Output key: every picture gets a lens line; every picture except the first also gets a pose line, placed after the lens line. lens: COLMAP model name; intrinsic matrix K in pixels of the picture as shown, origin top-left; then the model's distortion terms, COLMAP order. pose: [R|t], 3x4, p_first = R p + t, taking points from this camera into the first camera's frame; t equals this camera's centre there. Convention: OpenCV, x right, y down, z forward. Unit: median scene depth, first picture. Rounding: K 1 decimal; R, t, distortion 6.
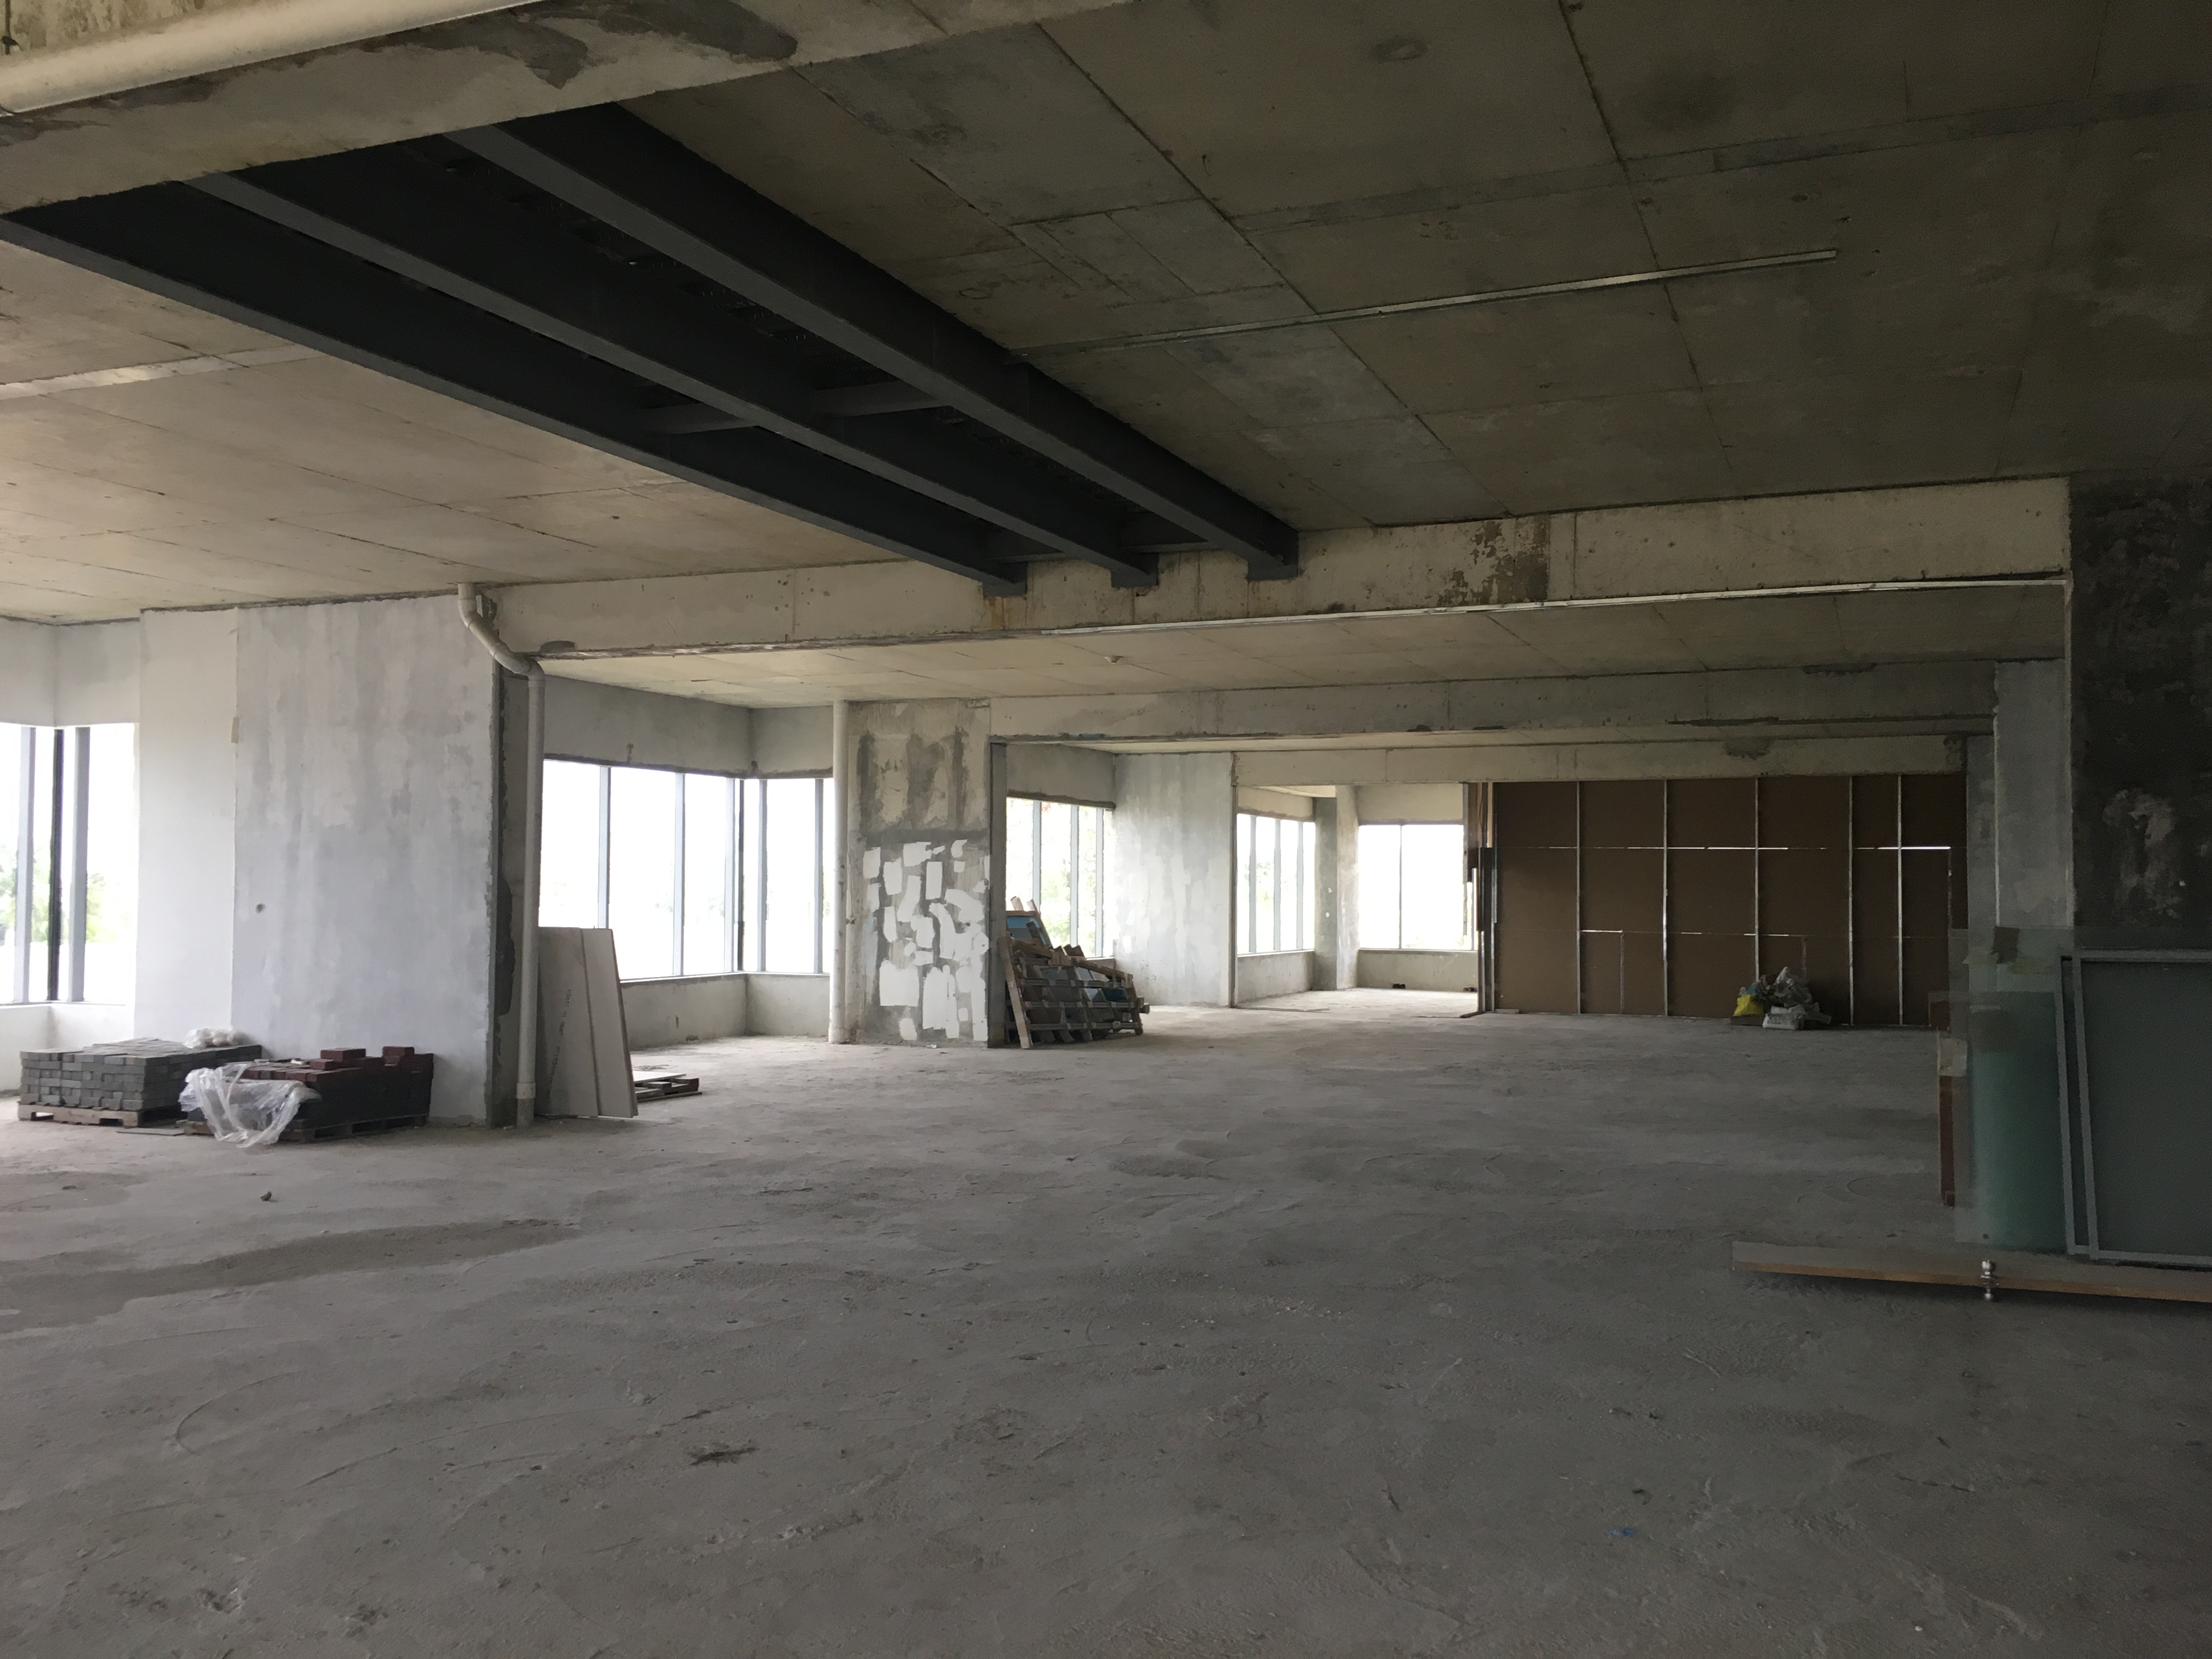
lens RADIAL K [[1899.3, 0, 1106.0], [0, 1899.3, 829.5], [0, 0, 1]] dist [0.004072, 0.003046]
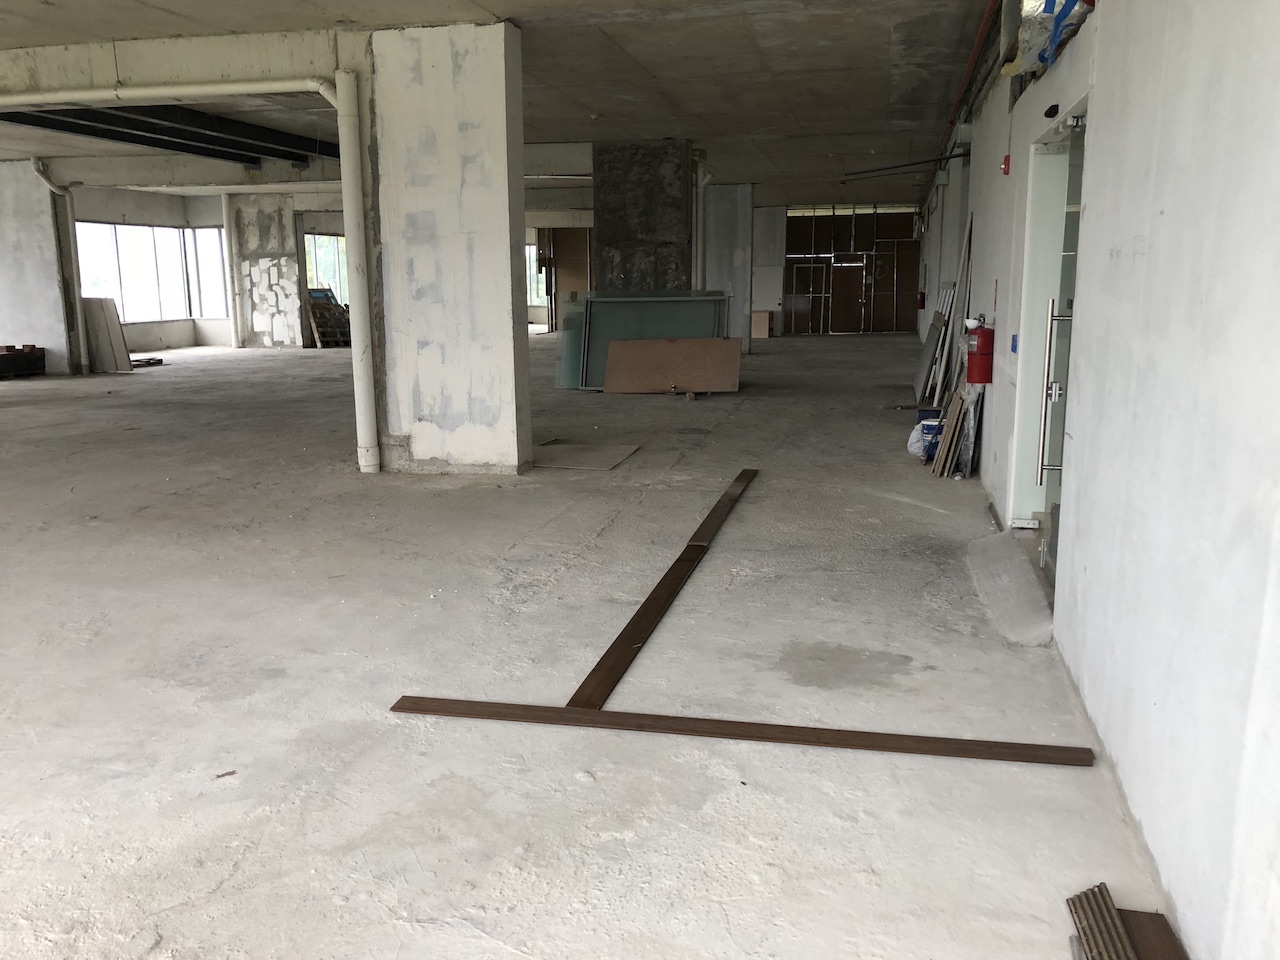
lens RADIAL K [[1029.1, 0, 640.0], [0, 1029.1, 480.0], [0, 0, 1]] dist [-0.009719, 0.002318]
pose [[0.983981, -0.040735, 0.173559, 0.118399], [0.000469, 0.974134, 0.225971, -0.012588], [-0.178274, -0.222270, 0.958548, -0.318110]]
